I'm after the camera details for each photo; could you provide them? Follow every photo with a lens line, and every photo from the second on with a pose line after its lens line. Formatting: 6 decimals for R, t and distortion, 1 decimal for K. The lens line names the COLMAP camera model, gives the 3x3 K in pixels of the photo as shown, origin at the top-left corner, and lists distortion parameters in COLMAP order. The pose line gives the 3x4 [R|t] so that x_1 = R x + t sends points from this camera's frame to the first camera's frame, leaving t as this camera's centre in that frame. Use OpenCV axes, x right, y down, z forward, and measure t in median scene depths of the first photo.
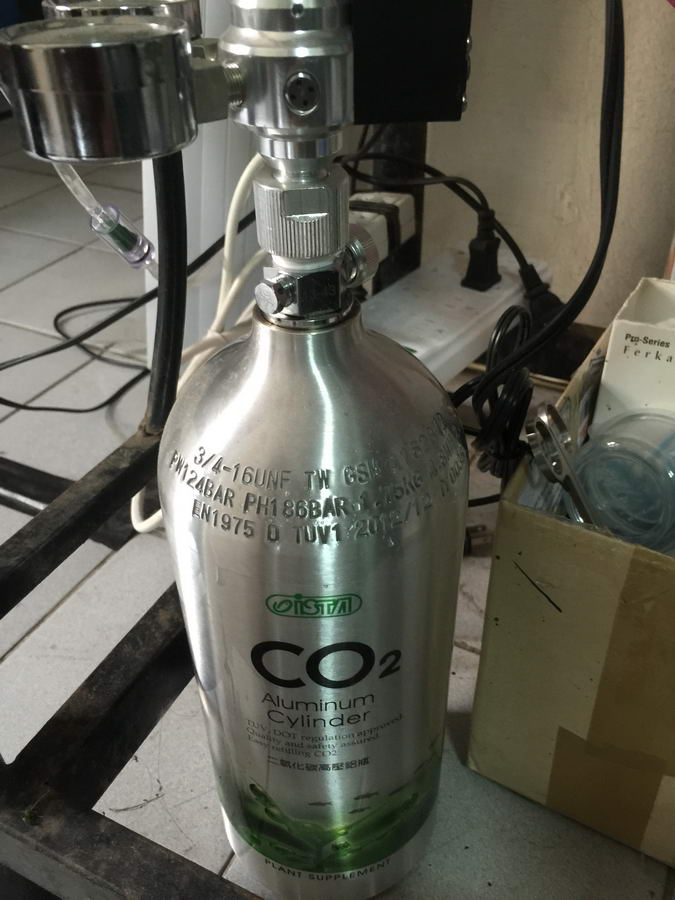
lens RADIAL K [[773.3, 0, 368.6], [0, 773.3, 452.0], [0, 0, 1]] dist [0.066796, -0.053147]
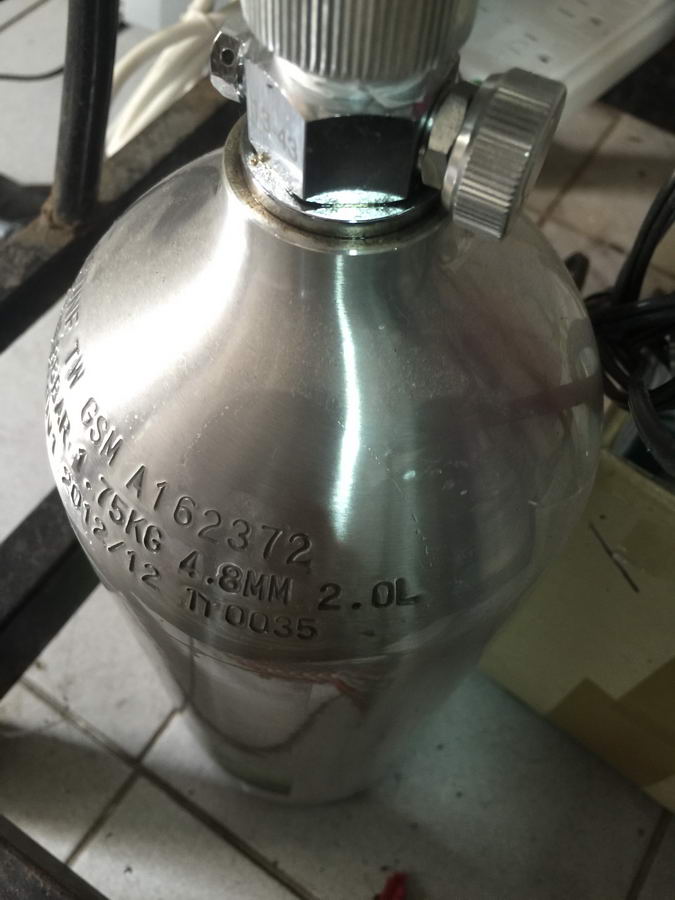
lens RADIAL K [[795.8, 0, 337.5], [0, 795.8, 450.0], [0, 0, 1]] dist [0.066656, -0.142731]
pose [[0.987696, 0.156378, -0.001800, -0.025972], [-0.143410, 0.910260, 0.388407, -0.092087], [0.062376, -0.383370, 0.921486, 0.246727]]
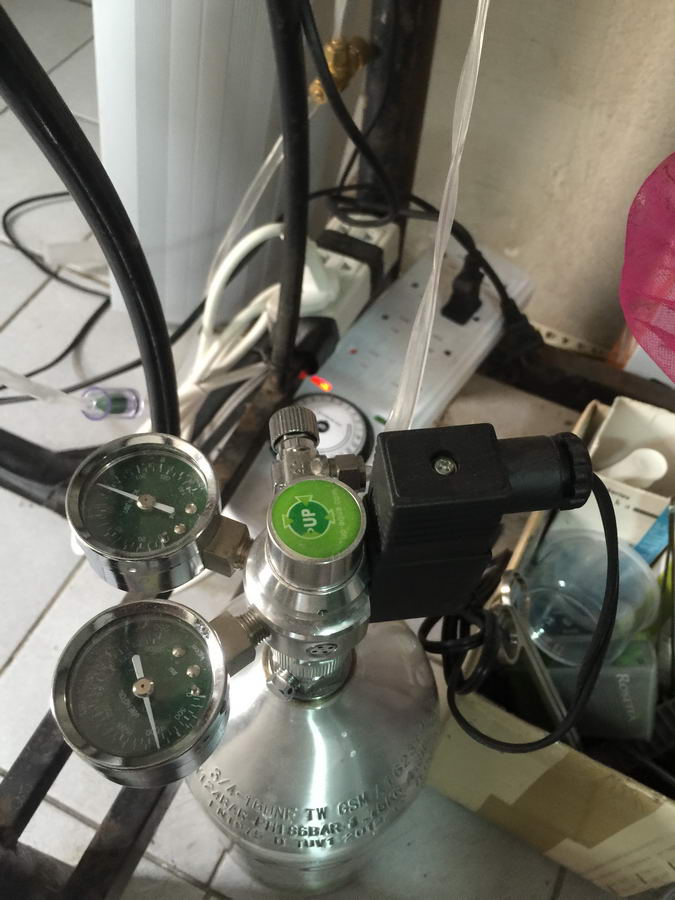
lens RADIAL K [[775.7, 0, 355.9], [0, 775.7, 449.5], [0, 0, 1]] dist [0.098727, -0.117563]
pose [[0.998028, 0.031346, 0.054390, -0.041033], [-0.048041, 0.939084, 0.340313, -0.420621], [-0.040409, -0.342255, 0.938738, 0.014735]]
